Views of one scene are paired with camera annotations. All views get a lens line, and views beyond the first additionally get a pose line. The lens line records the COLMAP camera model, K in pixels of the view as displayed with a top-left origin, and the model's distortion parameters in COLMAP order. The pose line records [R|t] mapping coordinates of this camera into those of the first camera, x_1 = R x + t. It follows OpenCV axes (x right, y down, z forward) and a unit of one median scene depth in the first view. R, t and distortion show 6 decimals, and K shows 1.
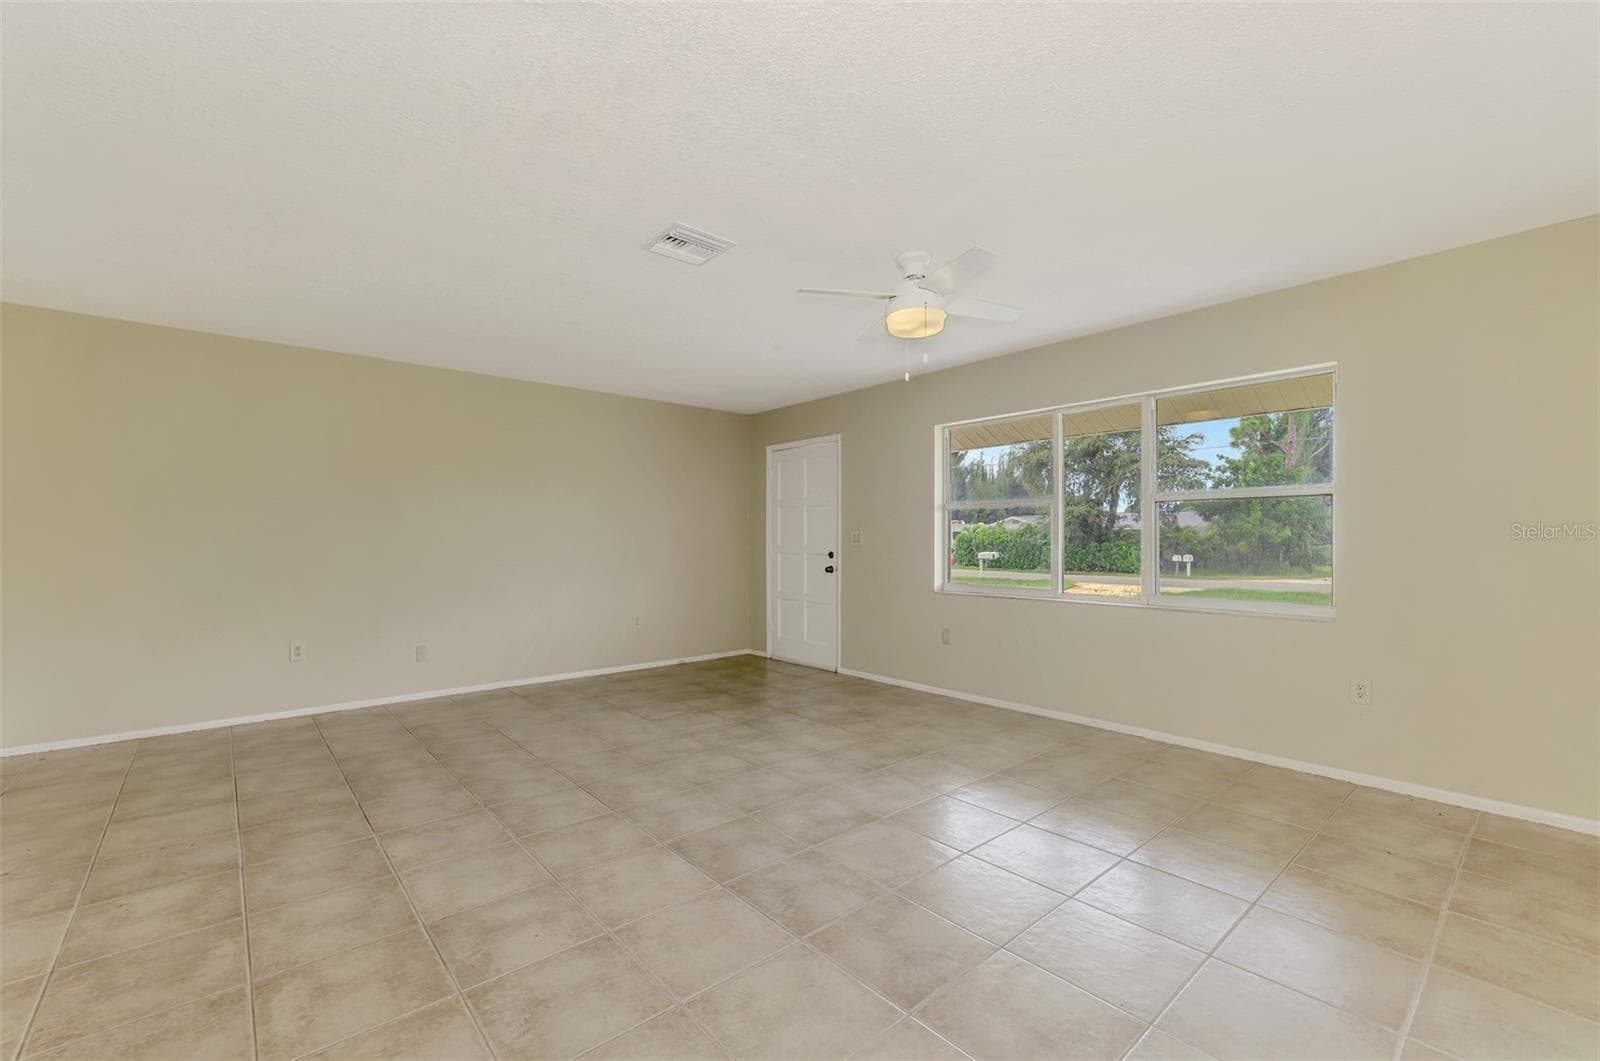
lens RADIAL K [[660.0, 0, 797.8], [0, 660.0, 532.1], [0, 0, 1]] dist [0.001351, 0.000235]
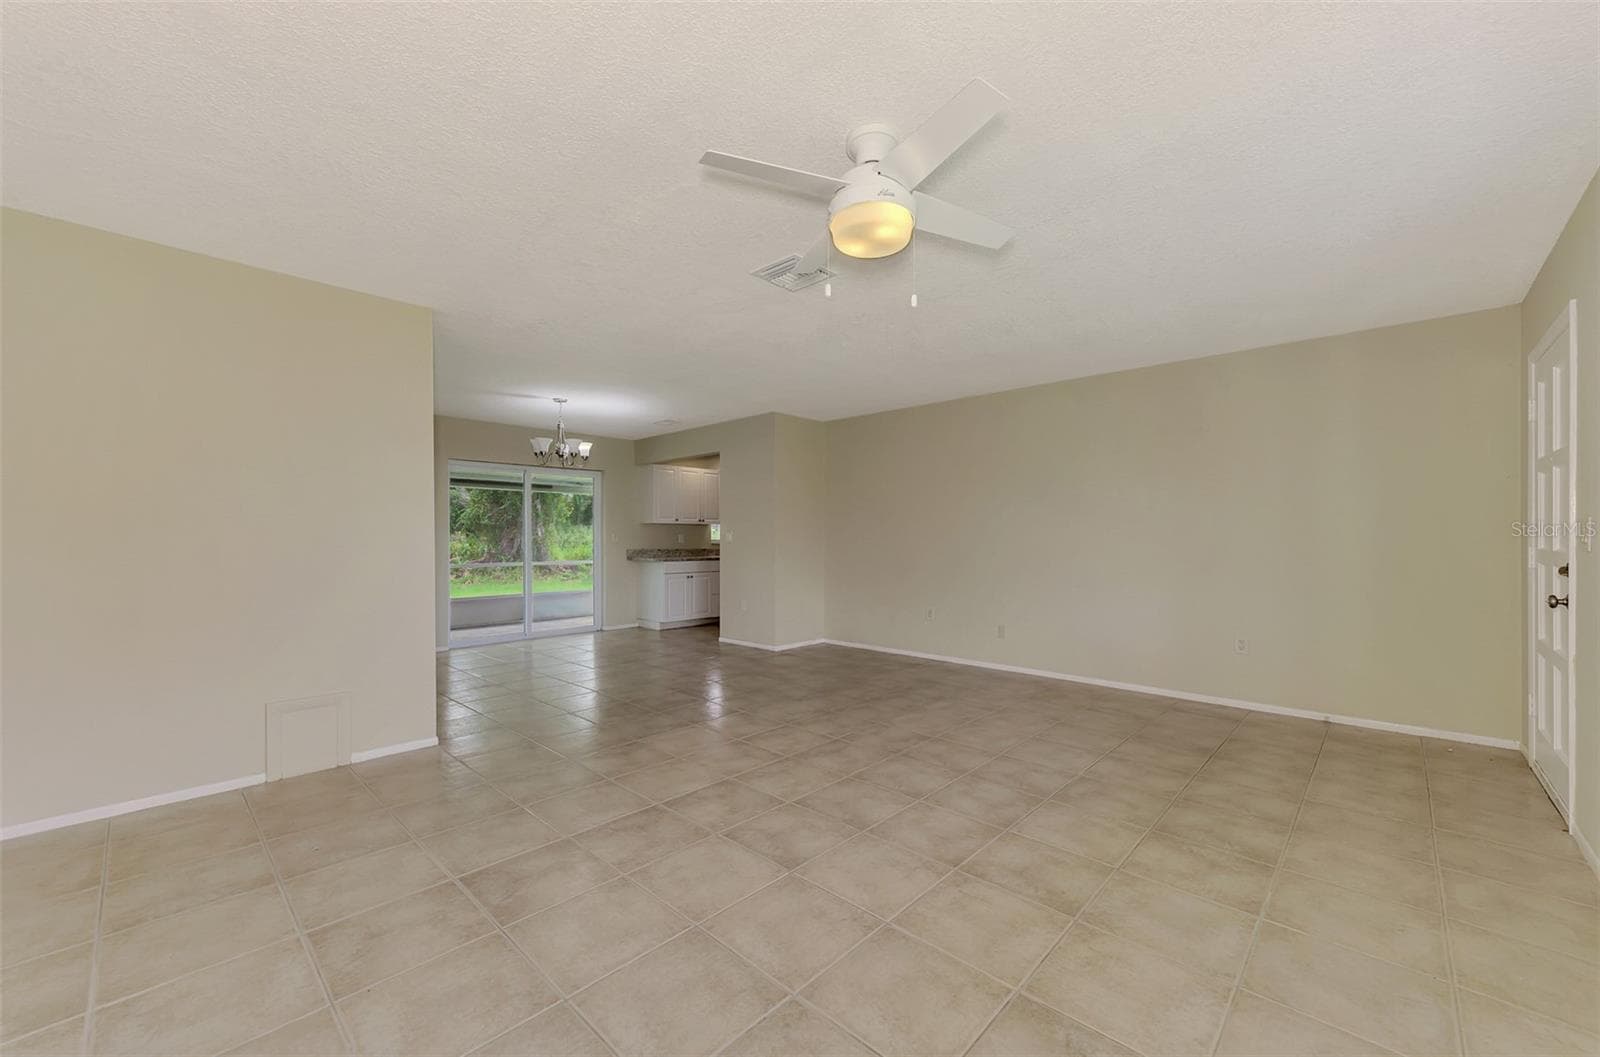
lens RADIAL K [[620.5, 0, 804.2], [0, 620.5, 534.6], [0, 0, 1]] dist [0.007595, -0.000053]
pose [[0.111830, -0.003223, -0.993722, 0.675271], [0.010713, 0.999941, -0.002038, 0.008165], [0.993670, -0.010418, 0.111858, 0.692777]]
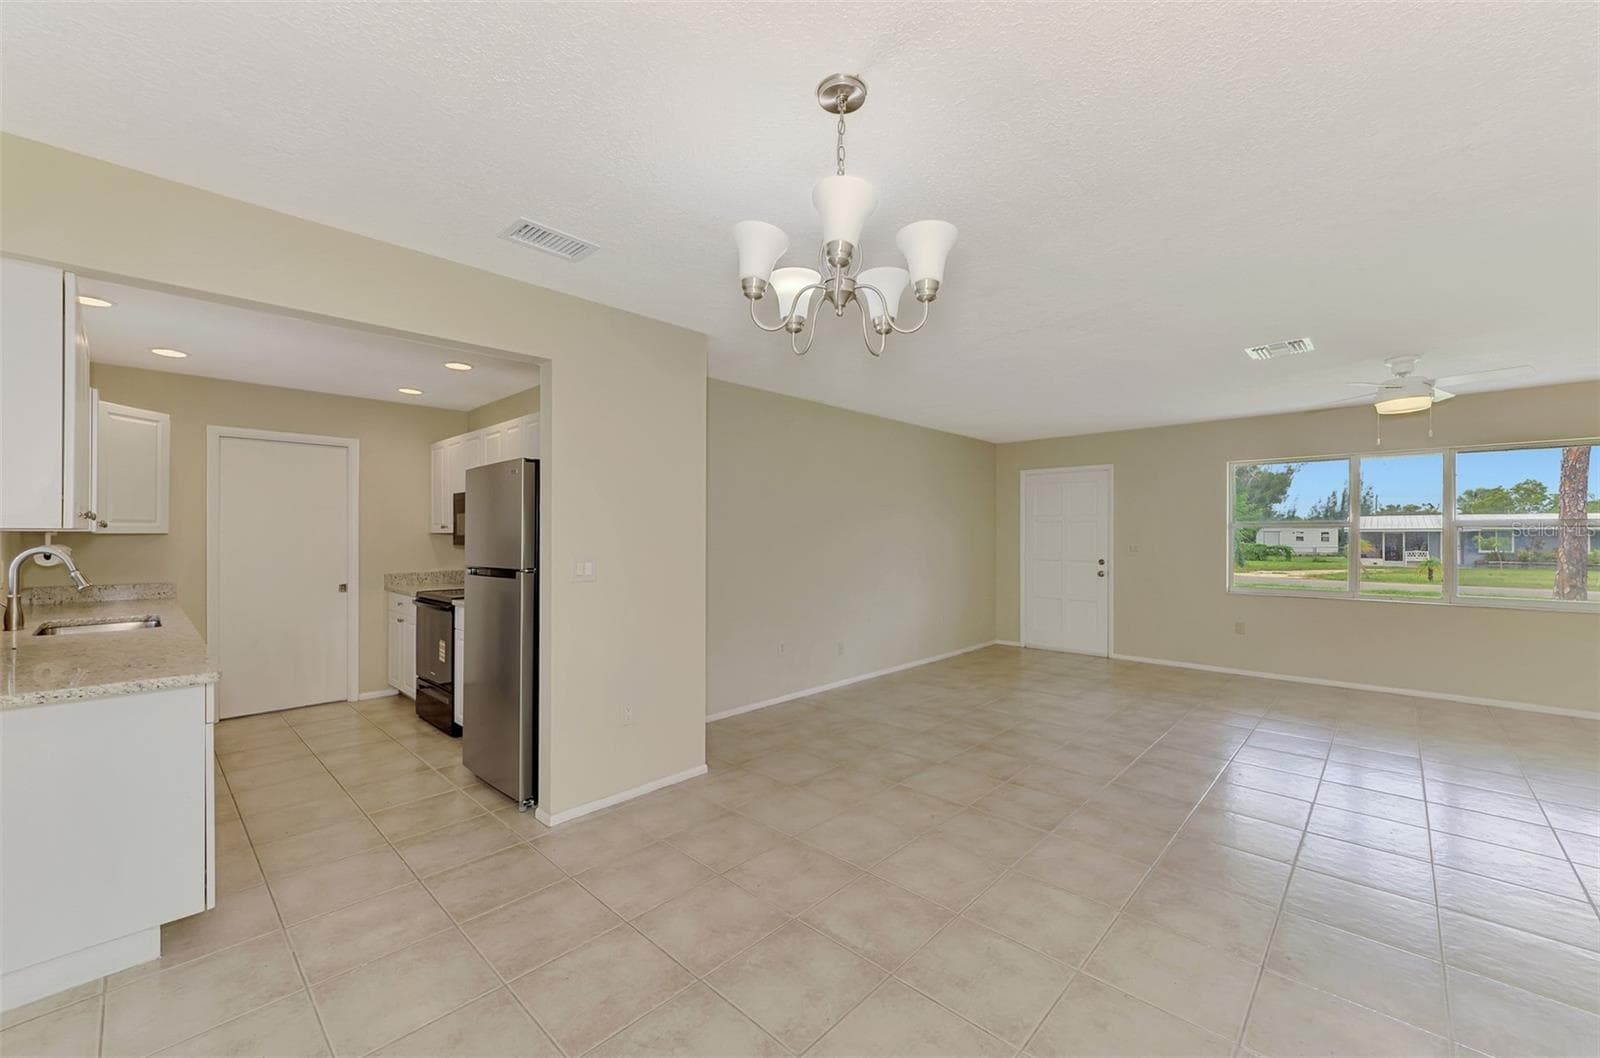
lens RADIAL K [[620.5, 0, 809.9], [0, 620.5, 528.0], [0, 0, 1]] dist [0.007595, -0.000053]
pose [[0.993917, 0.003743, 0.110066, -0.987783], [-0.003771, 0.999993, 0.000047, -0.043415], [-0.110065, -0.000462, 0.993924, -0.144666]]
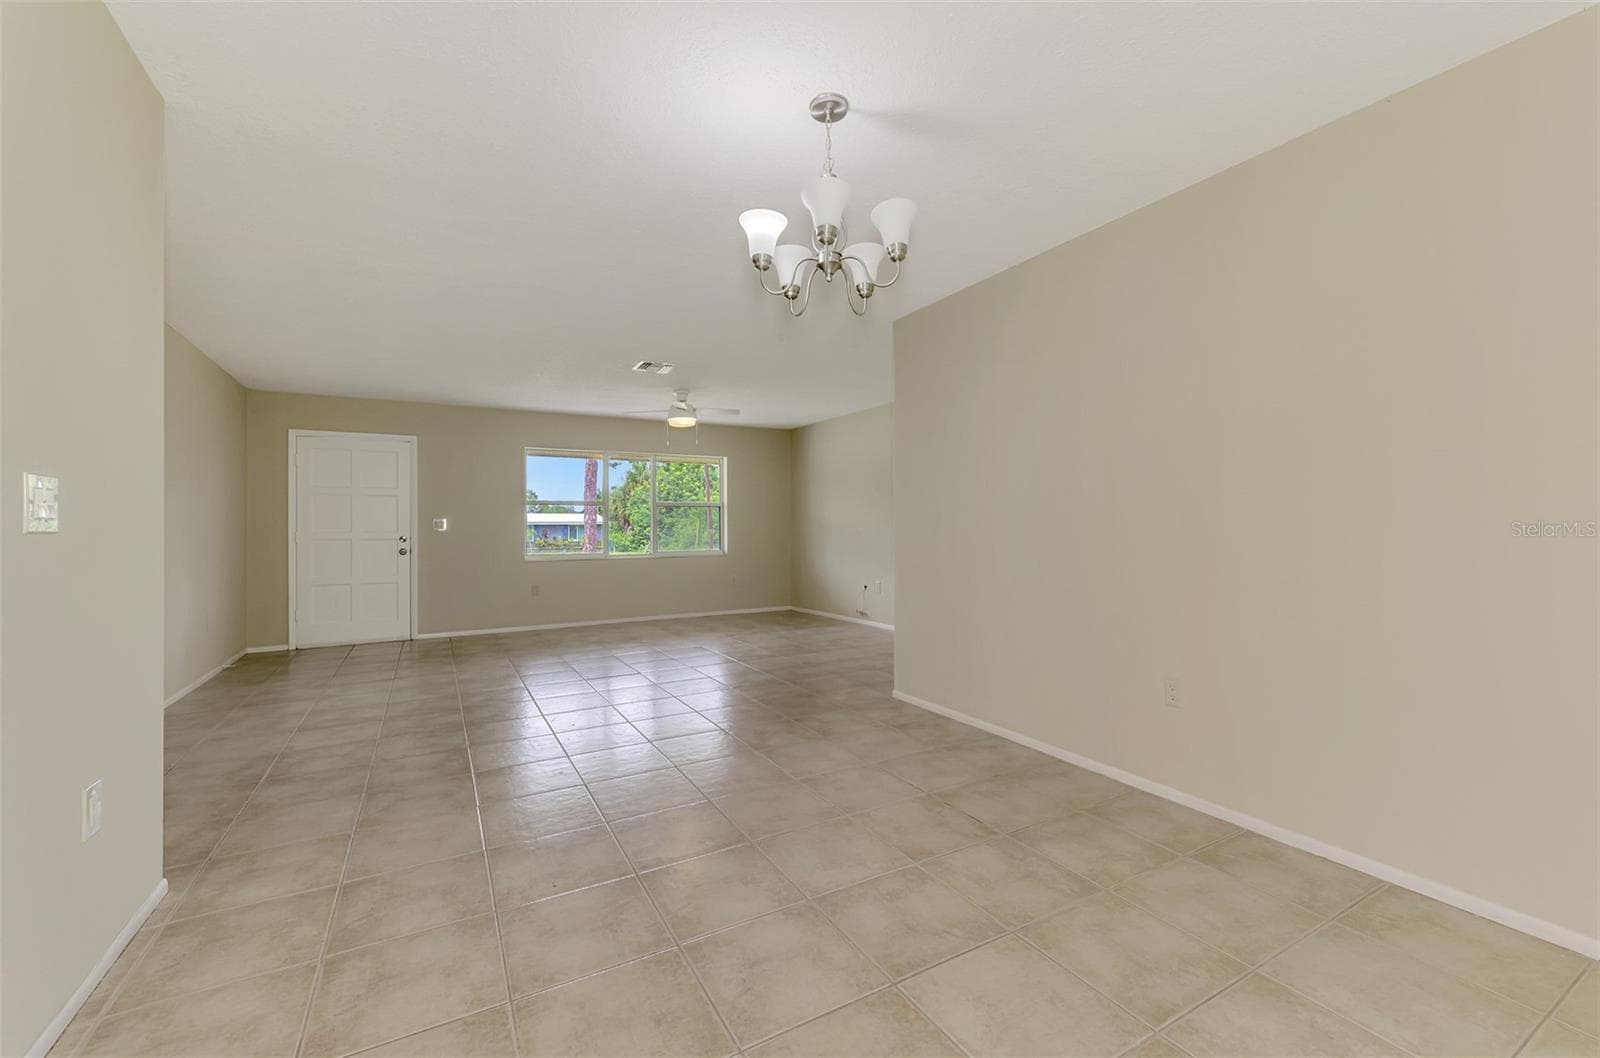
lens RADIAL K [[620.5, 0, 797.4], [0, 620.5, 525.6], [0, 0, 1]] dist [0.007595, -0.000053]
pose [[0.208962, 0.001942, 0.977922, -1.393715], [-0.003097, 0.999994, -0.001324, 0.015806], [-0.977919, -0.002752, 0.208967, 0.156973]]
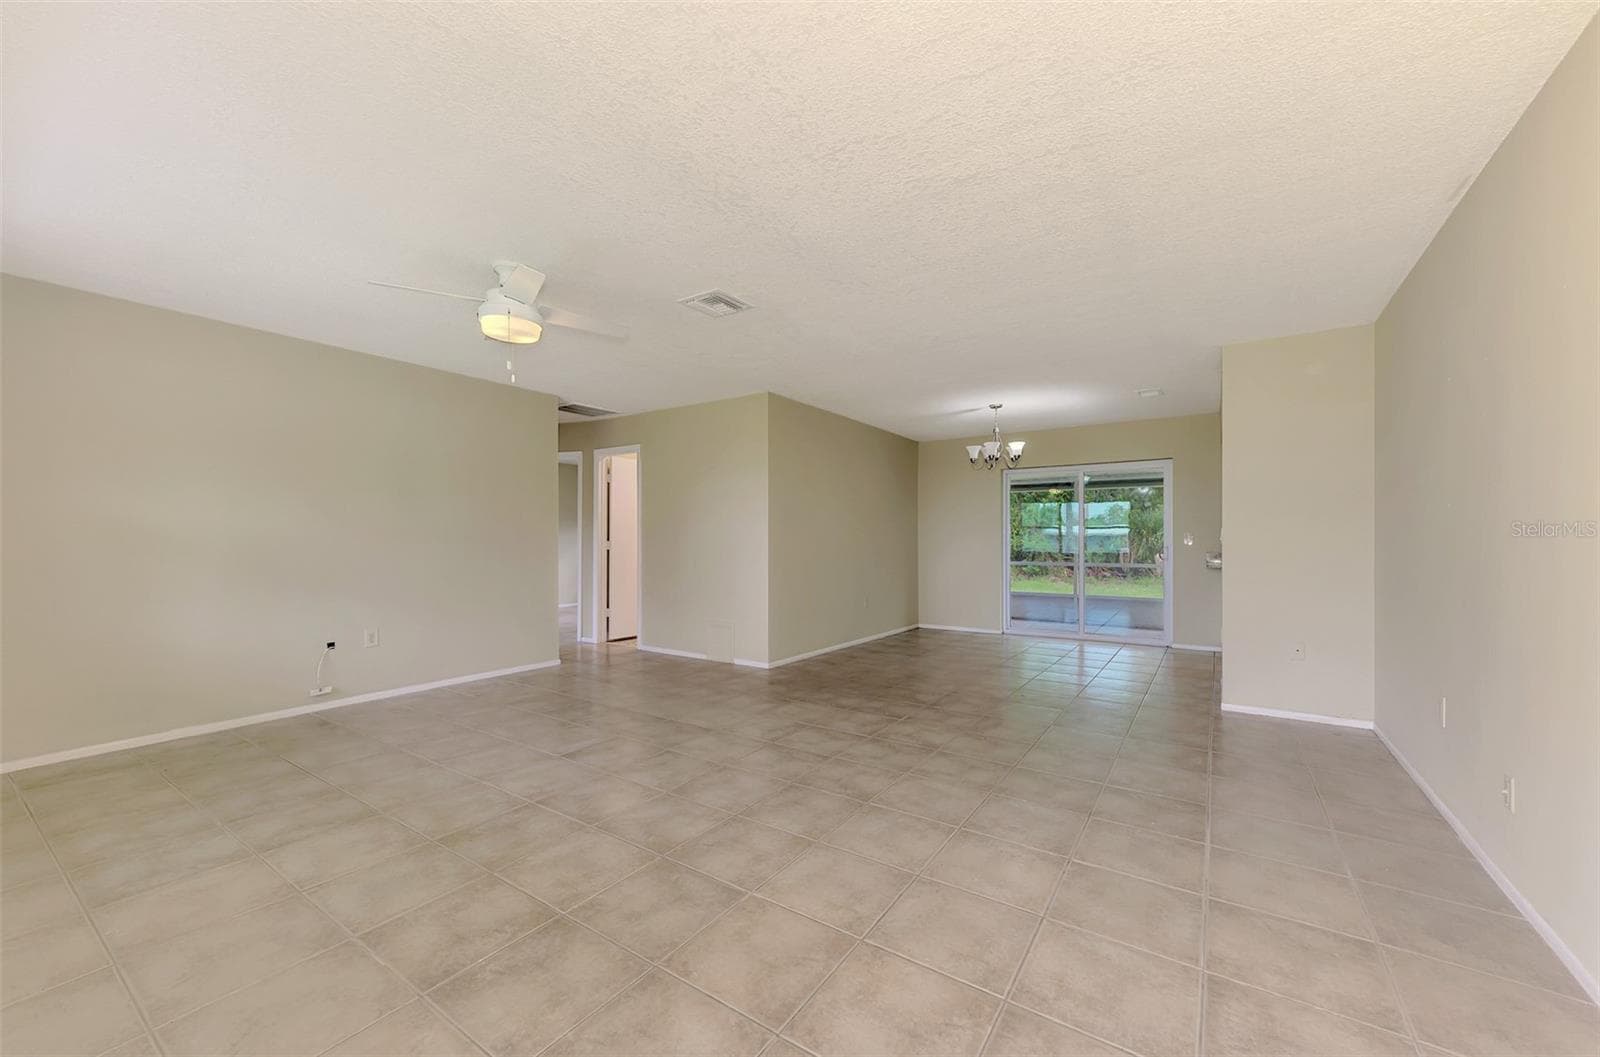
lens RADIAL K [[620.5, 0, 797.8], [0, 620.5, 538.2], [0, 0, 1]] dist [0.007595, -0.000053]
pose [[-0.965367, 0.001049, -0.260892, -0.004861], [0.004285, 0.999921, -0.011837, 0.025926], [0.260859, -0.012545, -0.965295, 1.685599]]
